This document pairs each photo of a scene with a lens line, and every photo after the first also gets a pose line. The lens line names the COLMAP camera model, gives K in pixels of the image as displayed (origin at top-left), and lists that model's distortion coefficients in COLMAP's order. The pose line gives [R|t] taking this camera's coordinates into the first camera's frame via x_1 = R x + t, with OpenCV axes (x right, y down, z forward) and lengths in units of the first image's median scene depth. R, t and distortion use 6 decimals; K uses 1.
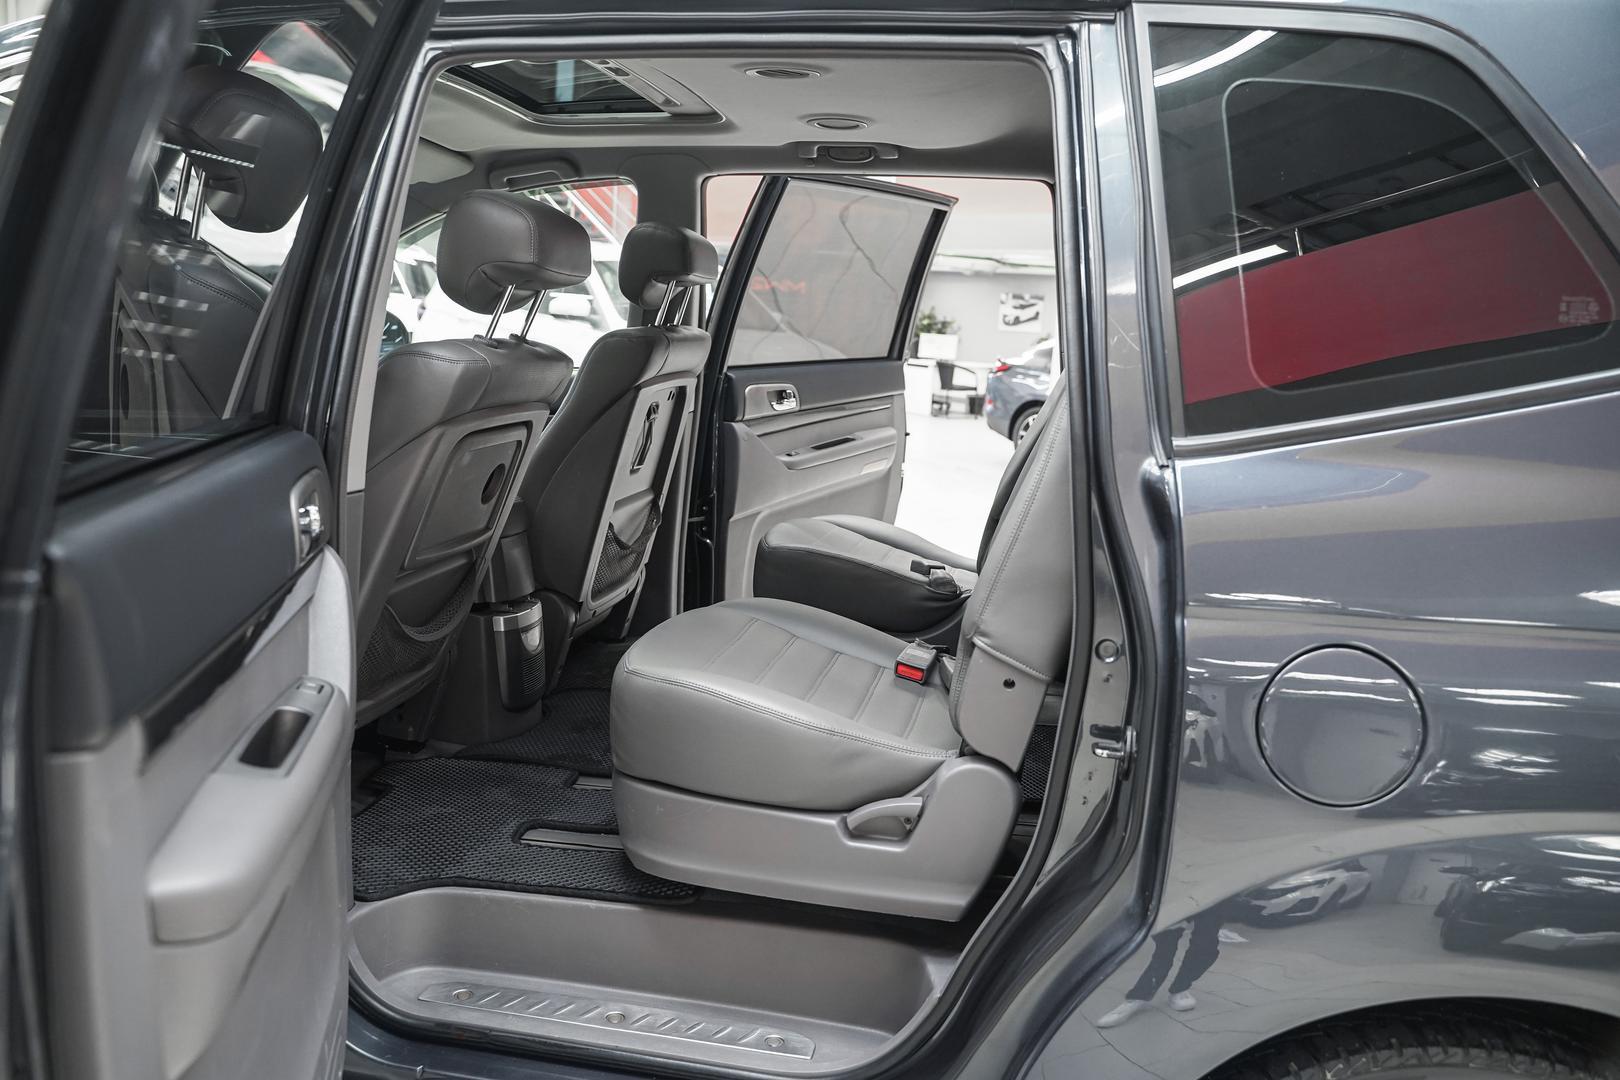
lens RADIAL K [[1316.4, 0, 806.8], [0, 1316.4, 538.6], [0, 0, 1]] dist [-0.024488, 0.034593]
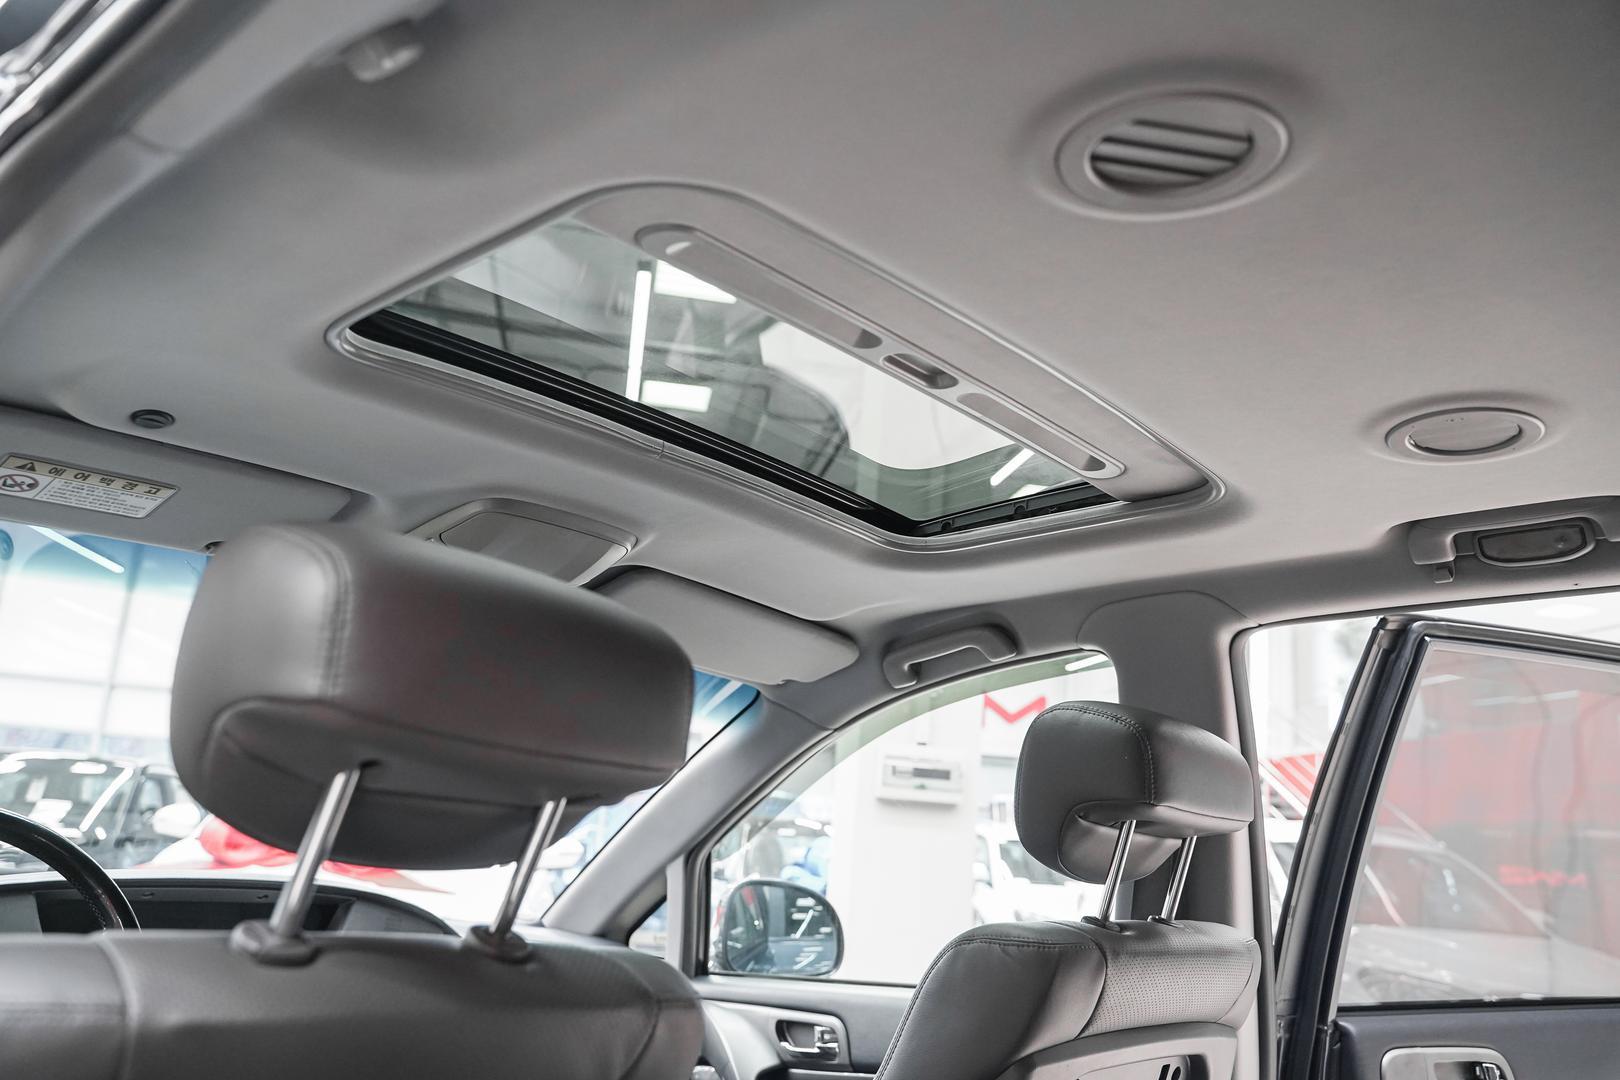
lens RADIAL K [[1316.4, 0, 814.0], [0, 1316.4, 535.9], [0, 0, 1]] dist [-0.024488, 0.034593]
pose [[0.863602, -0.124145, -0.488651, 0.038592], [-0.099967, 0.907804, -0.407307, -0.079079], [0.494164, 0.400600, 0.771571, 0.496410]]
